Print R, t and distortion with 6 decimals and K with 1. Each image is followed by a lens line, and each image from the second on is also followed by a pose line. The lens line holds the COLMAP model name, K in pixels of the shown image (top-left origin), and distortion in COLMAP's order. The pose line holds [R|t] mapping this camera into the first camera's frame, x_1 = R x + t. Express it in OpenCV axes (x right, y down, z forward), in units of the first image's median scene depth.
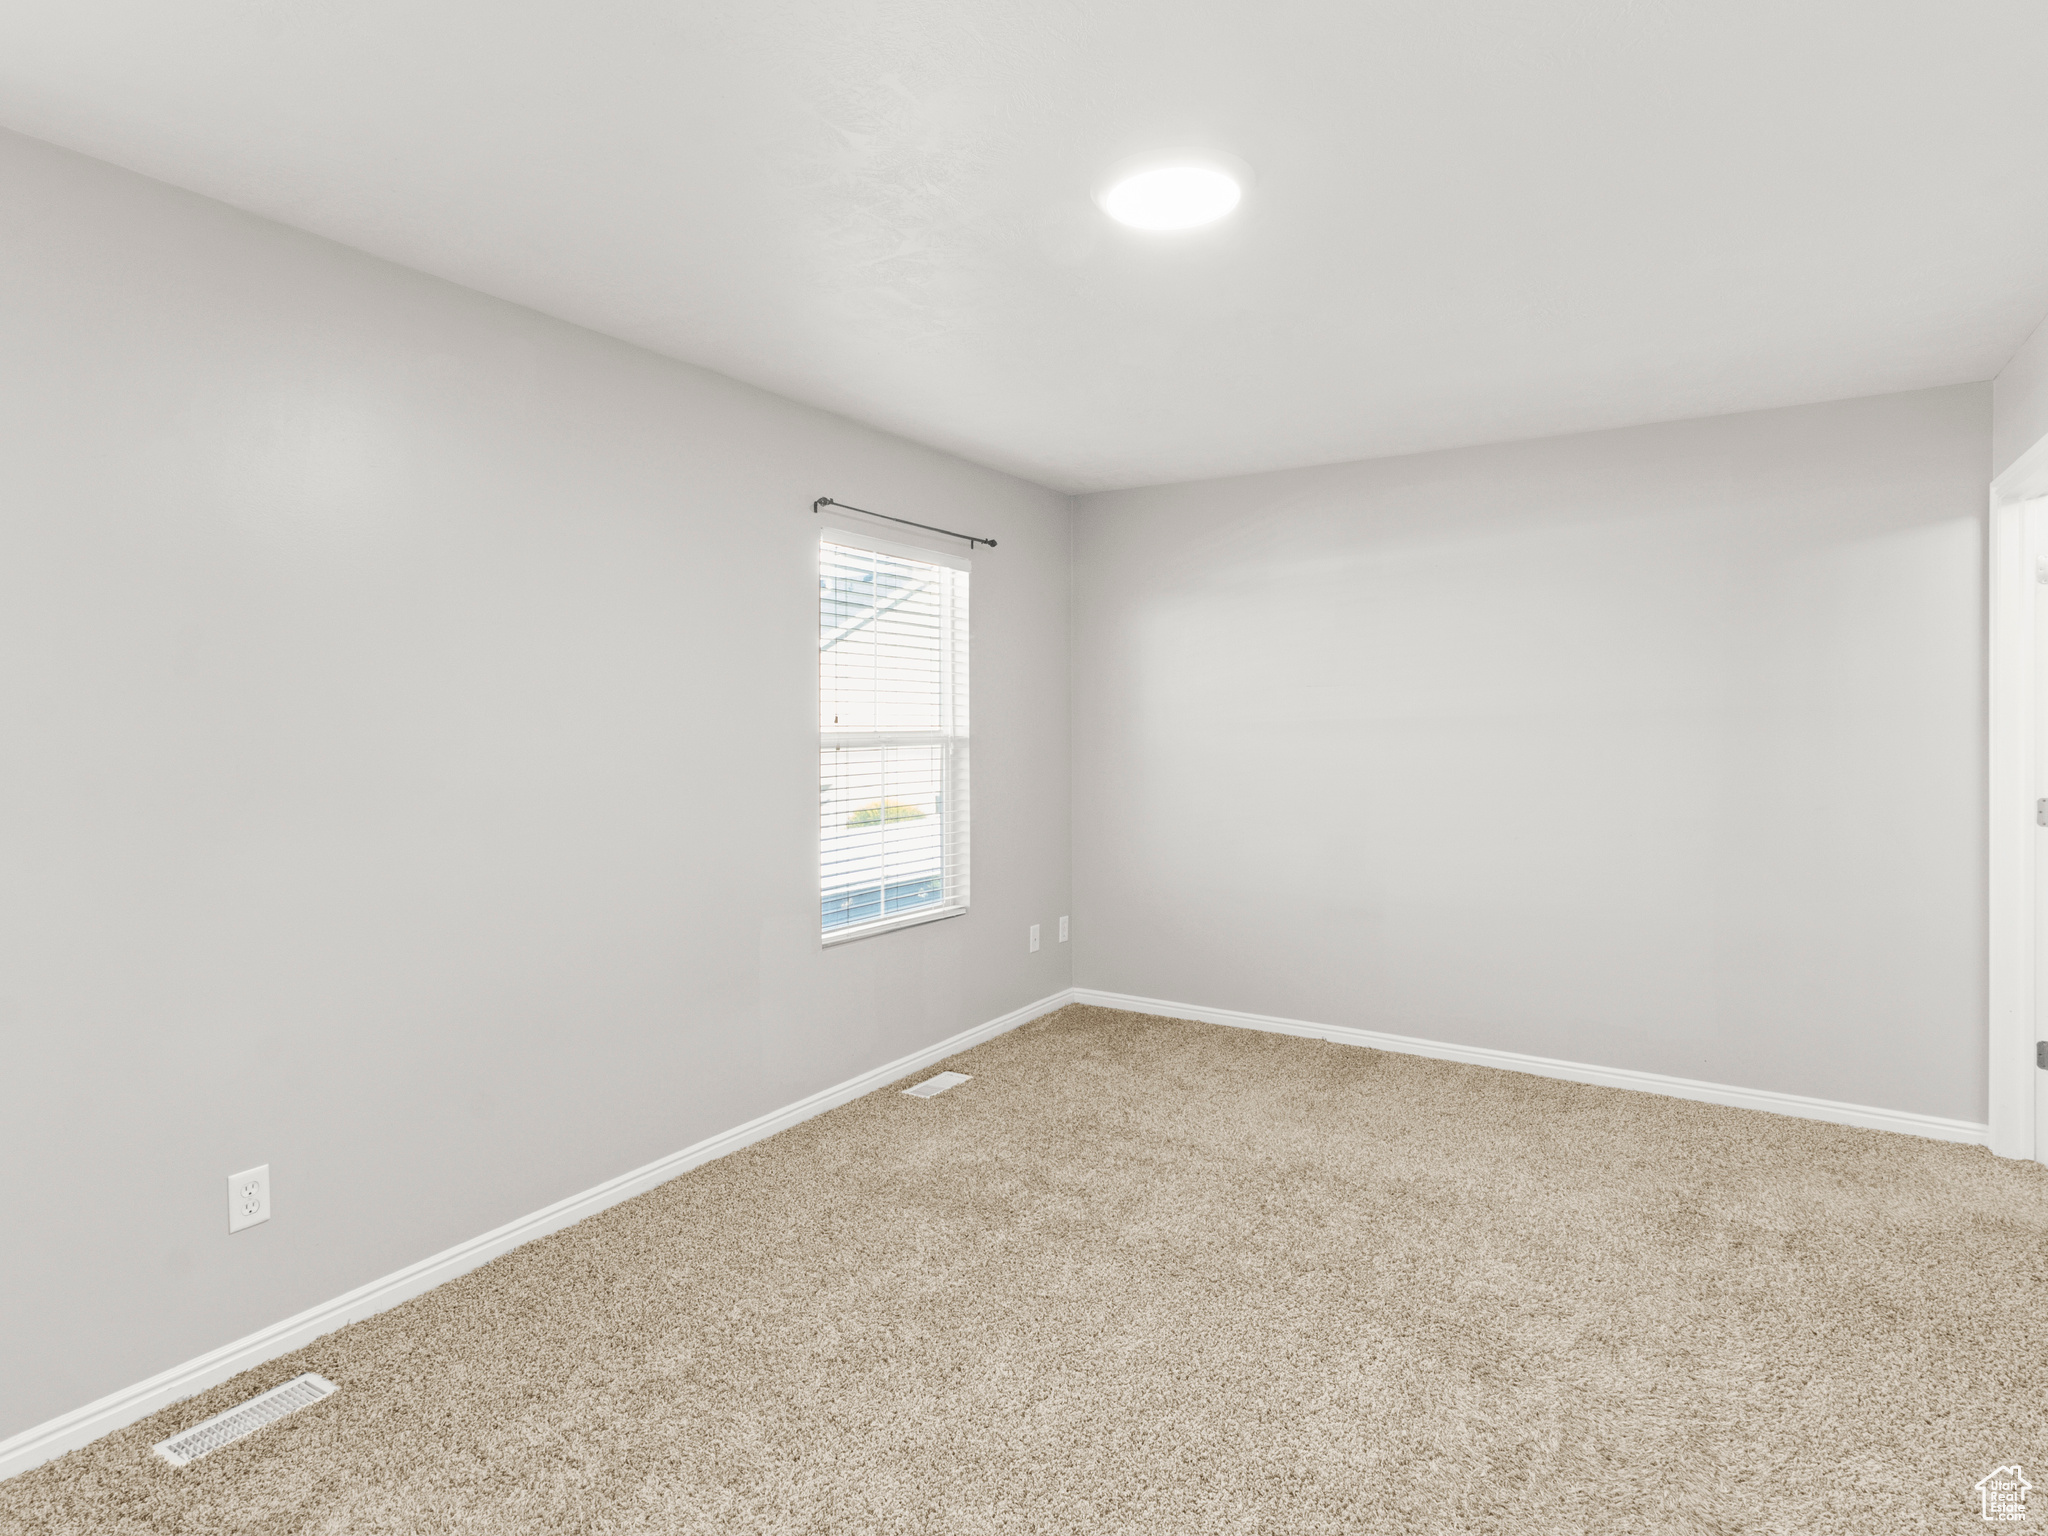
lens RADIAL K [[1097.4, 0, 1029.2], [0, 1097.4, 727.8], [0, 0, 1]] dist [0.004304, 0.001886]
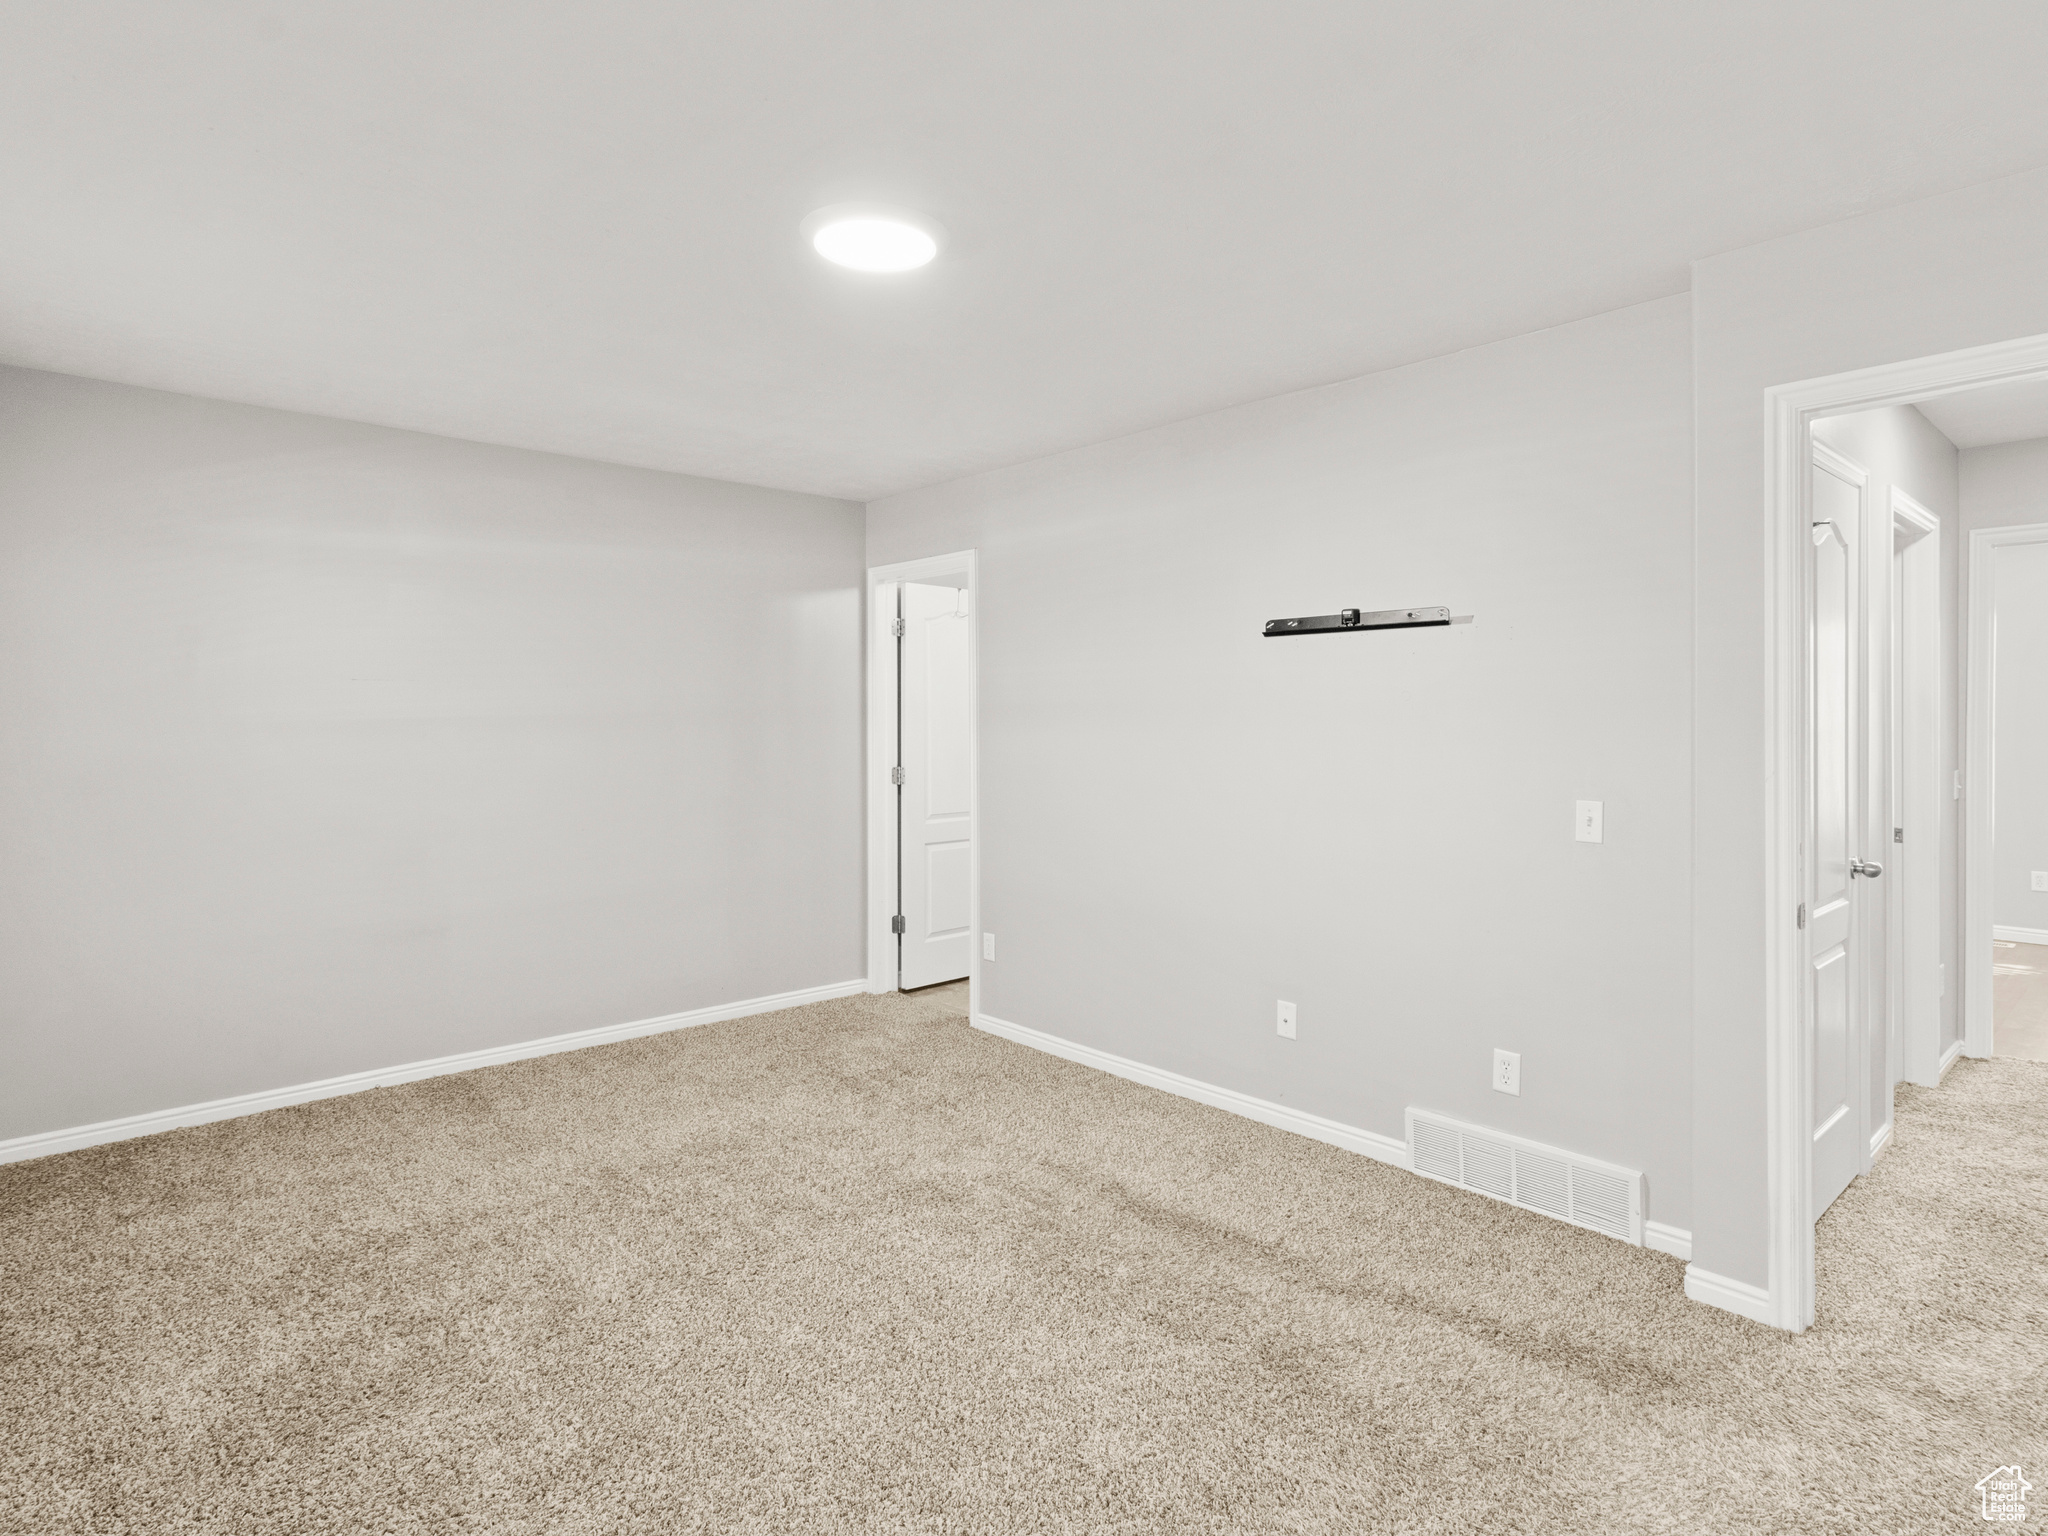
lens RADIAL K [[1097.4, 0, 1029.2], [0, 1097.4, 727.8], [0, 0, 1]] dist [0.004304, 0.001886]
pose [[0.270099, -0.005446, 0.962817, -0.555879], [0.008671, 0.999957, 0.003223, 0.003104], [-0.962794, 0.007478, 0.270134, 0.352870]]
